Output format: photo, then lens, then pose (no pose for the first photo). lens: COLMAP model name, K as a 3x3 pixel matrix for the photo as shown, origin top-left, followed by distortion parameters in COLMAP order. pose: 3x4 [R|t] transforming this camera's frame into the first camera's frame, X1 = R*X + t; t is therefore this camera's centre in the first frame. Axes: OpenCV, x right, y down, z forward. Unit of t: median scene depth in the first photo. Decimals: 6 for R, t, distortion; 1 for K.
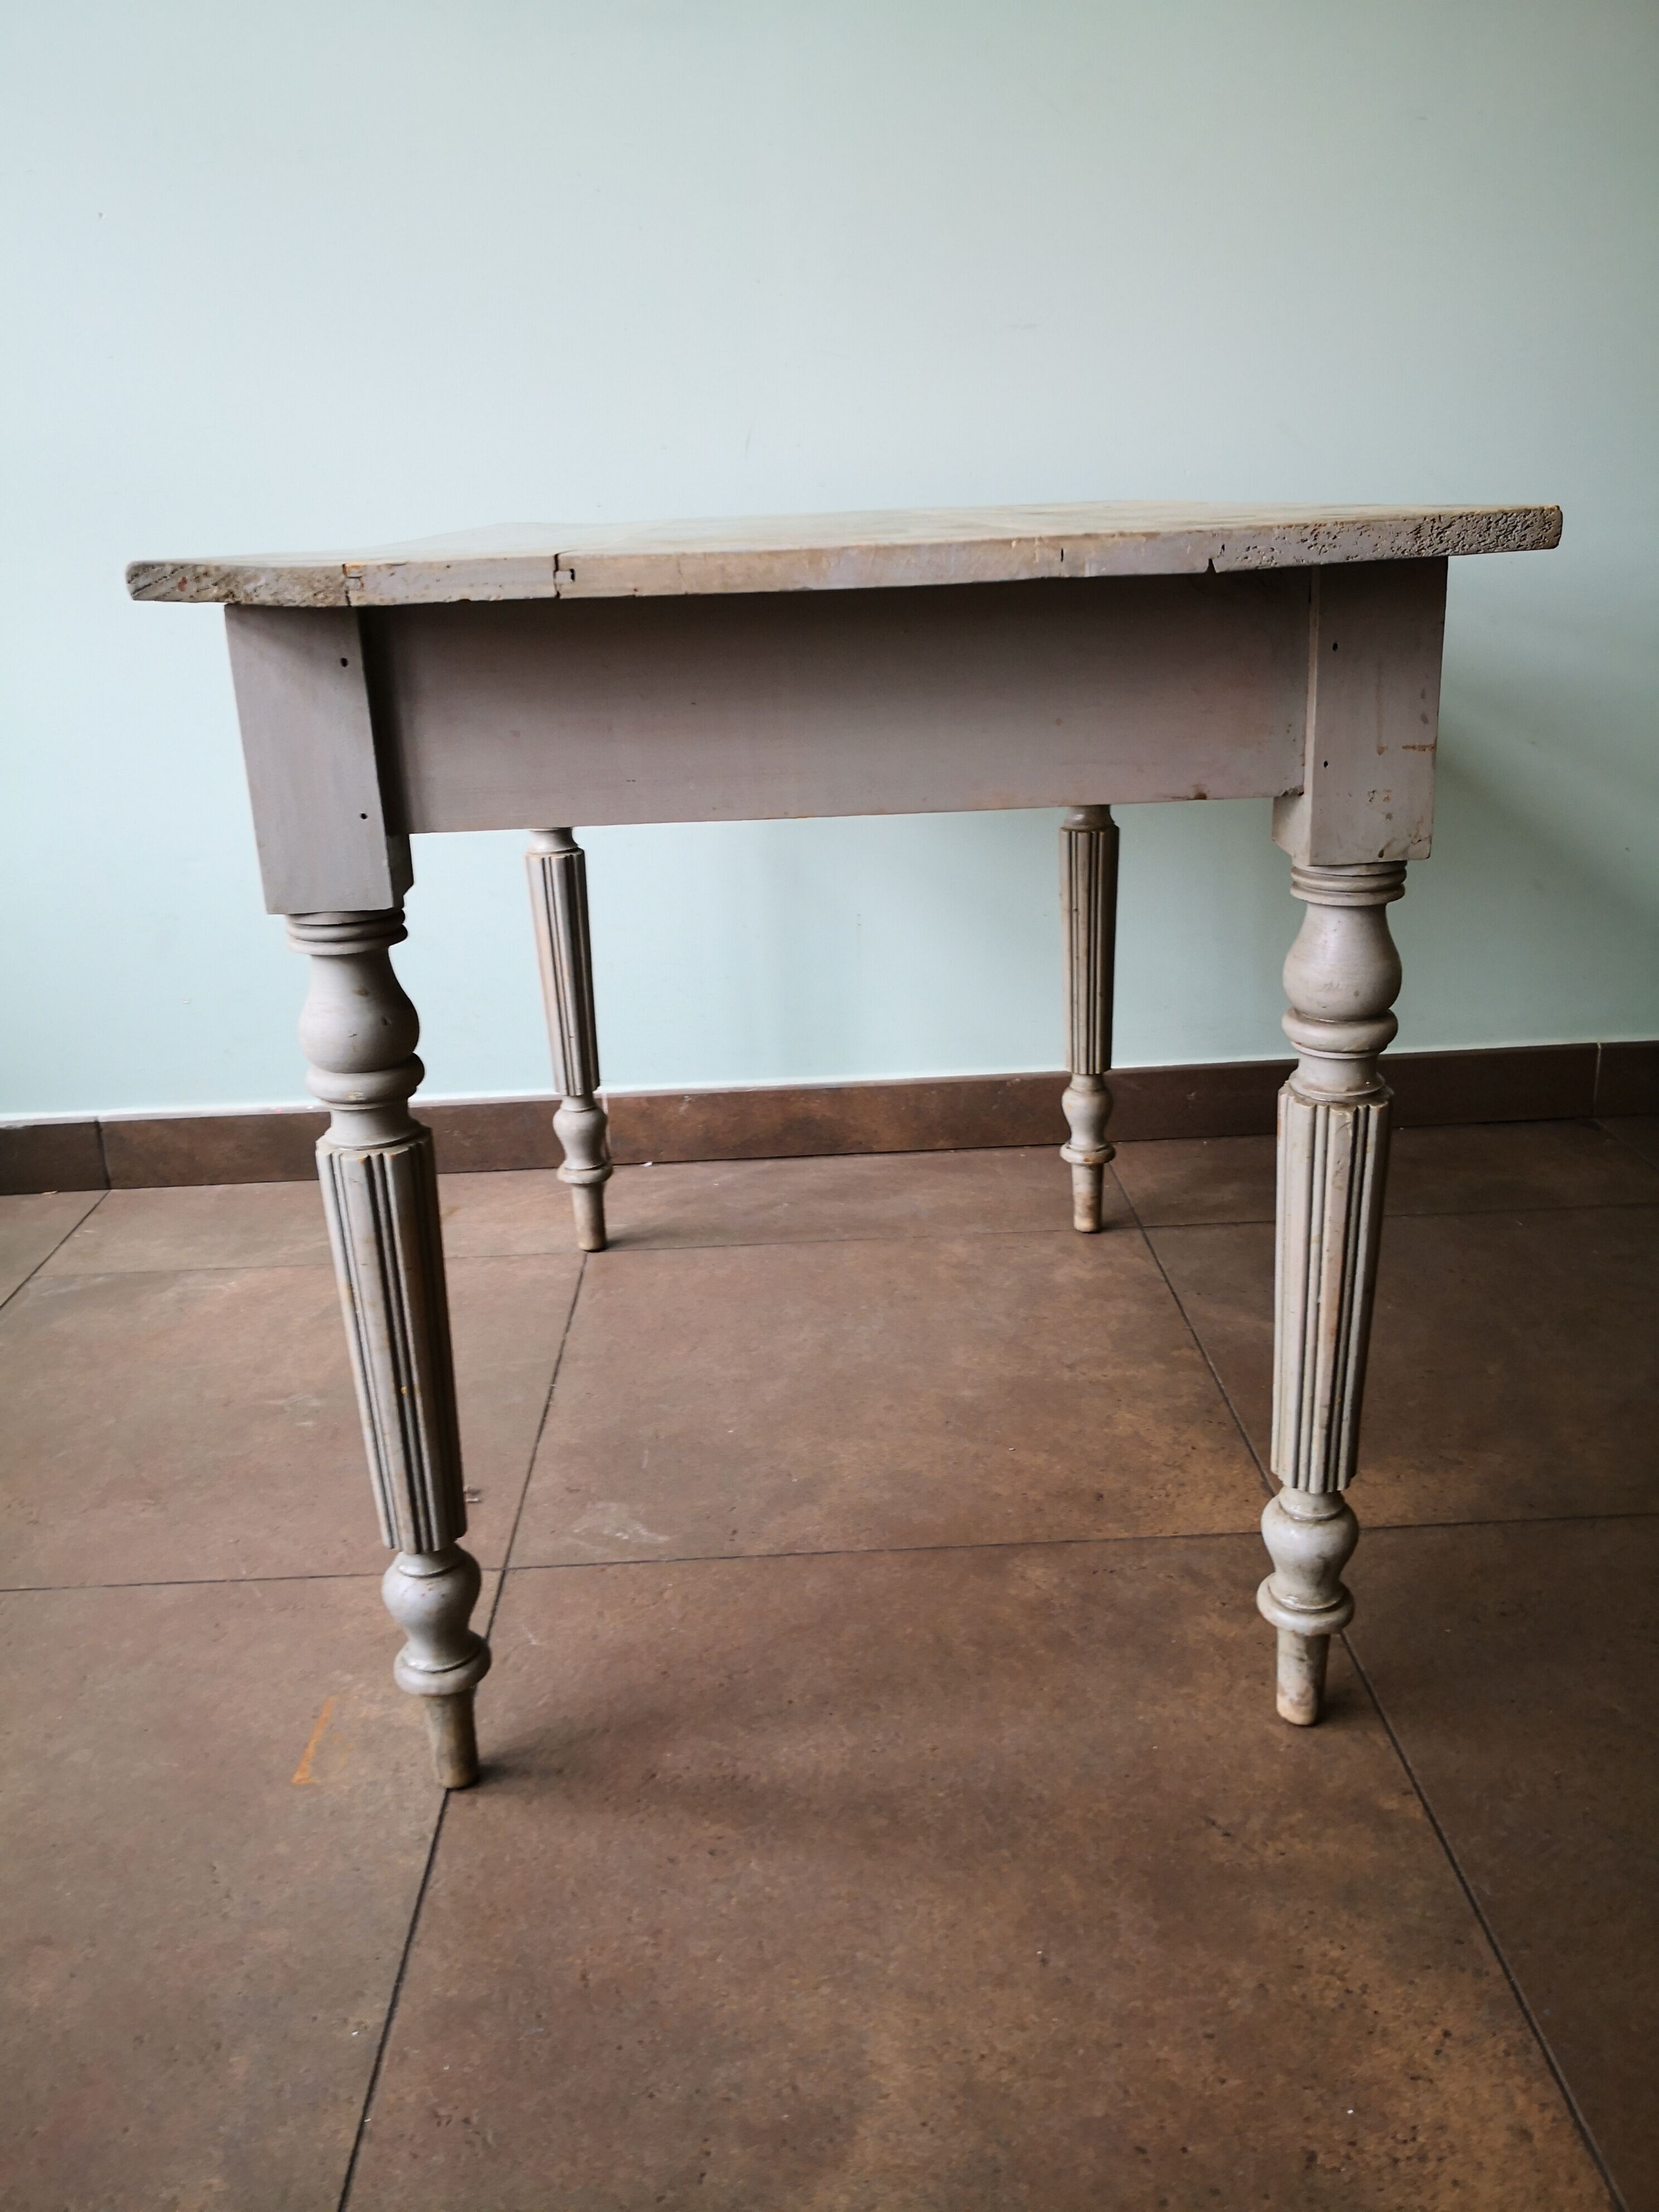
lens RADIAL K [[1798.9, 0, 816.2], [0, 1798.9, 1069.4], [0, 0, 1]] dist [0.018881, -0.054443]
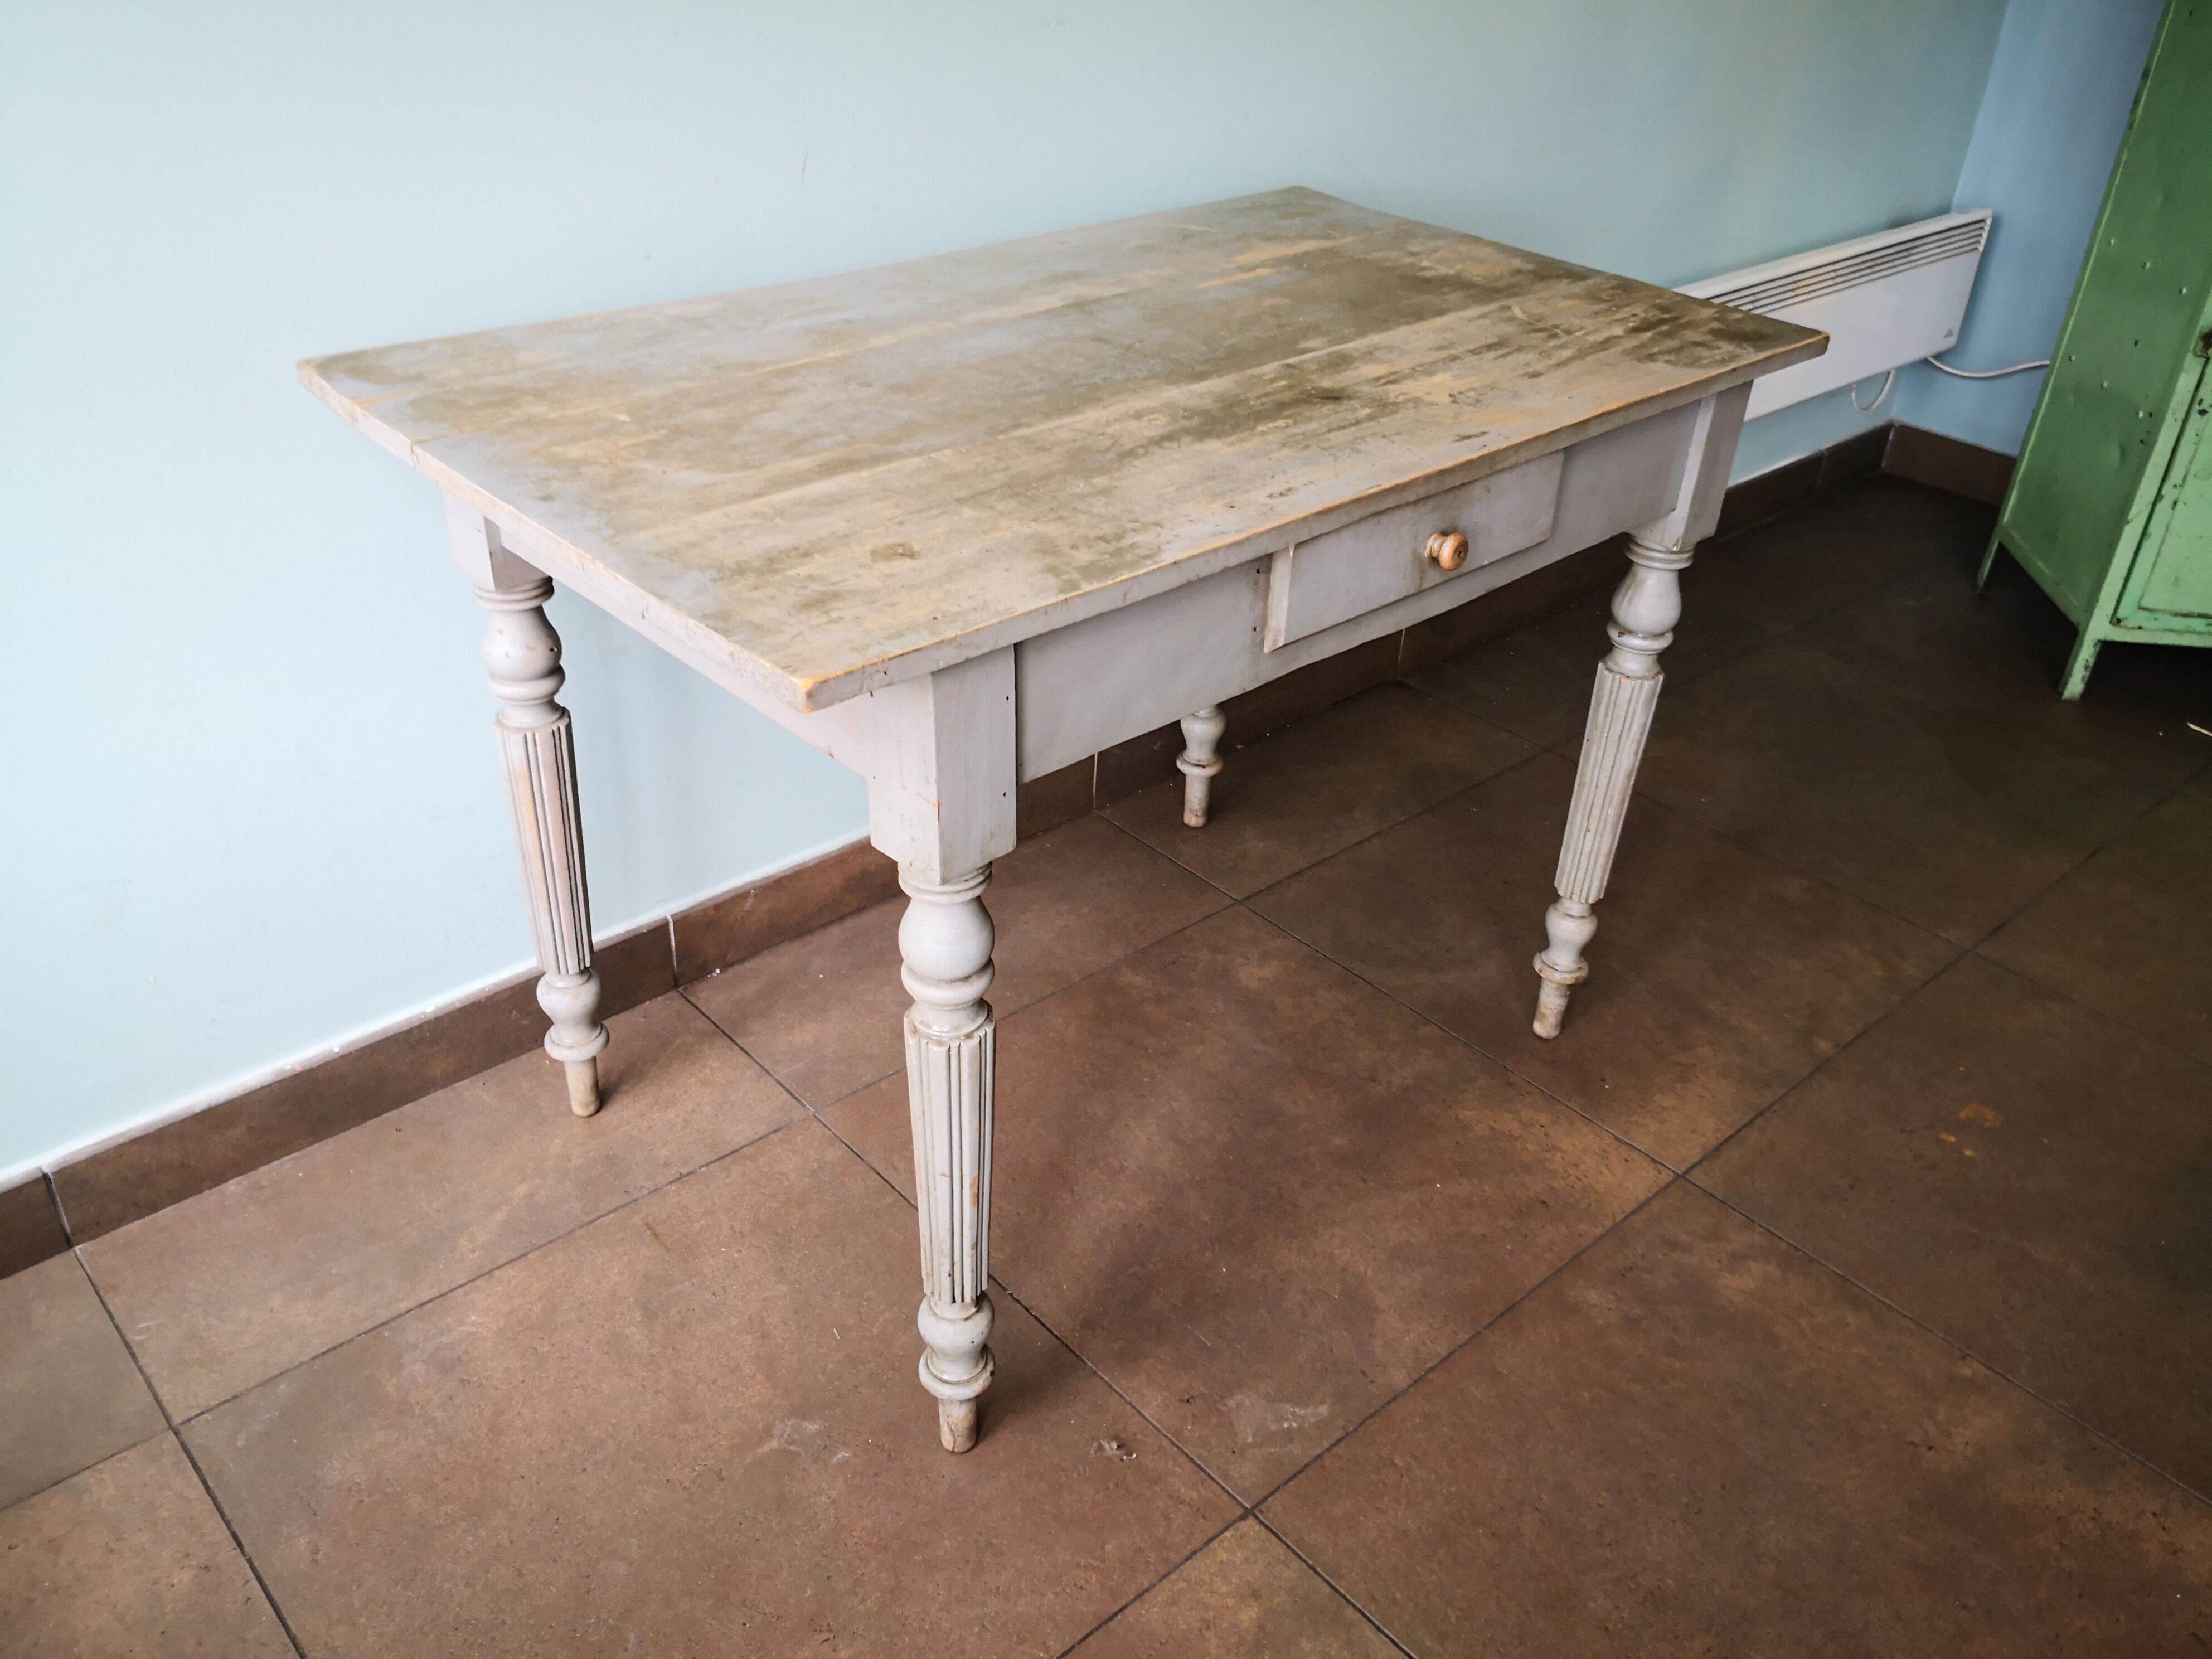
lens RADIAL K [[1798.9, 0, 1111.1], [0, 1798.9, 857.0], [0, 0, 1]] dist [0.018881, -0.054443]
pose [[0.751901, -0.287239, 0.593413, -0.677175], [0.123887, 0.945622, 0.300750, -0.361168], [-0.647531, -0.152618, 0.746600, 0.319719]]
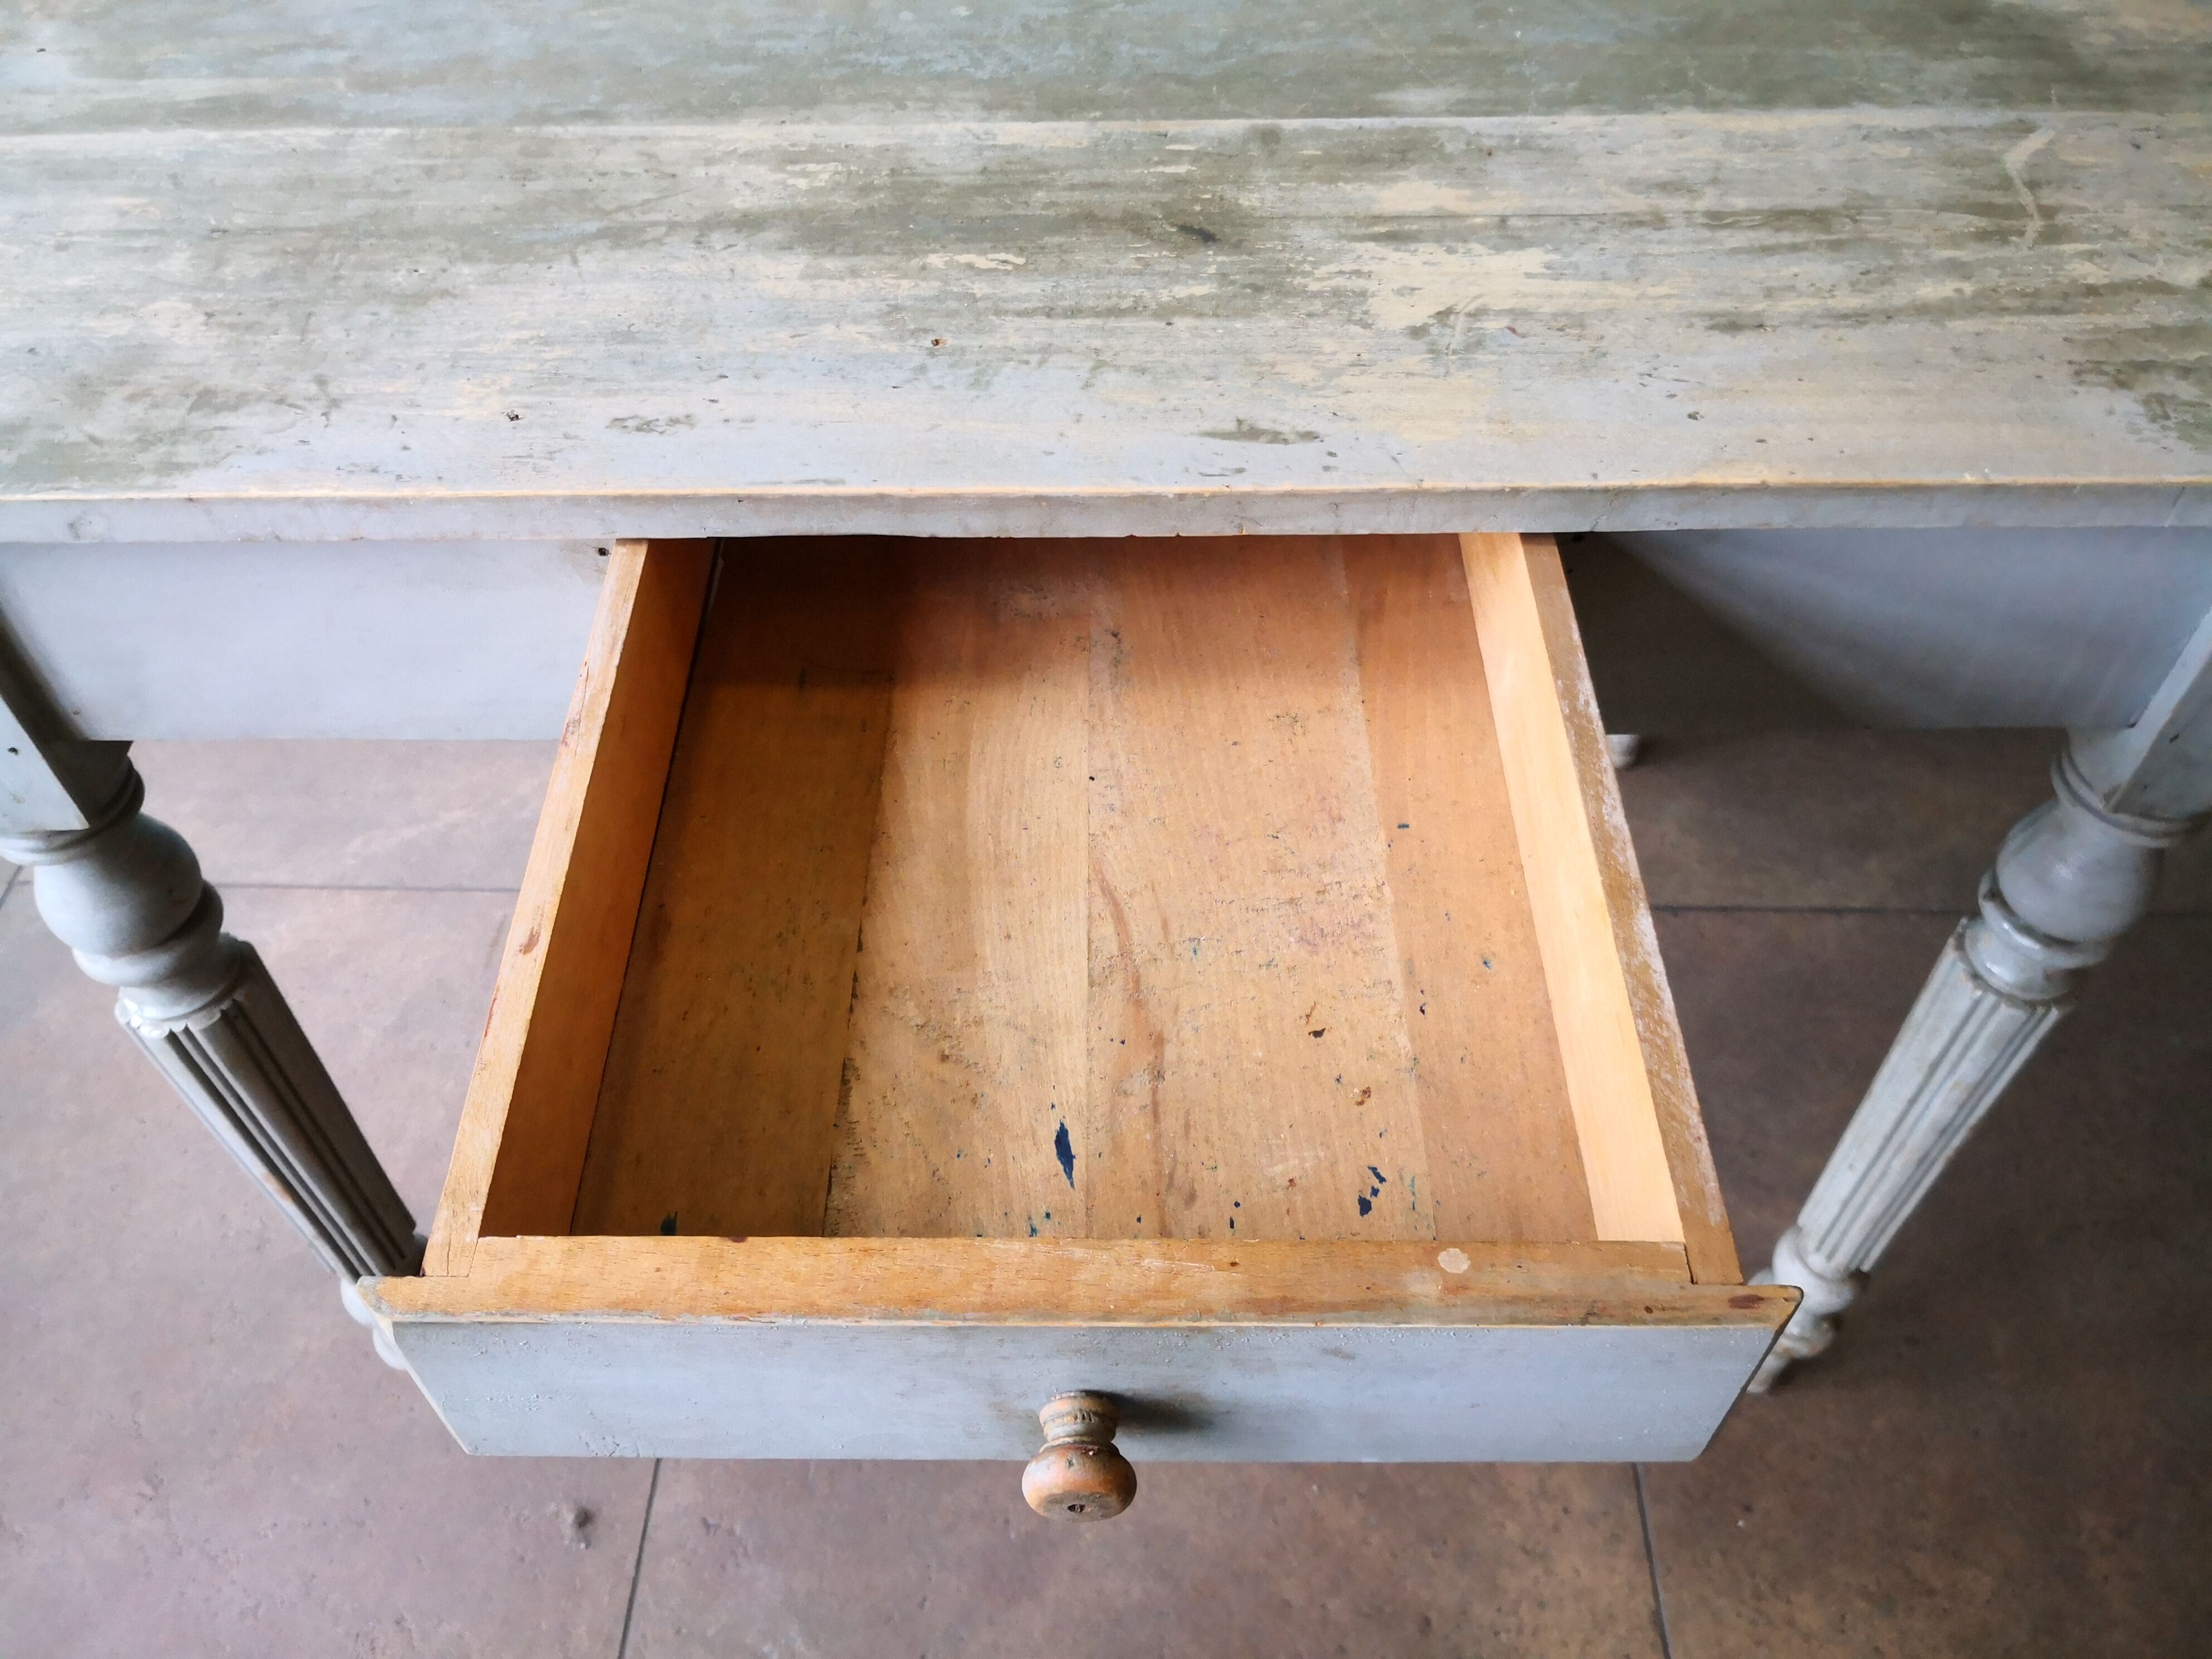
lens RADIAL K [[1798.9, 0, 1107.6], [0, 1798.9, 840.2], [0, 0, 1]] dist [0.018881, -0.054443]
pose [[0.998520, 0.054185, -0.004633, 0.014551], [-0.043808, 0.851913, 0.521848, -0.394044], [0.032224, -0.520873, 0.853026, 0.523208]]
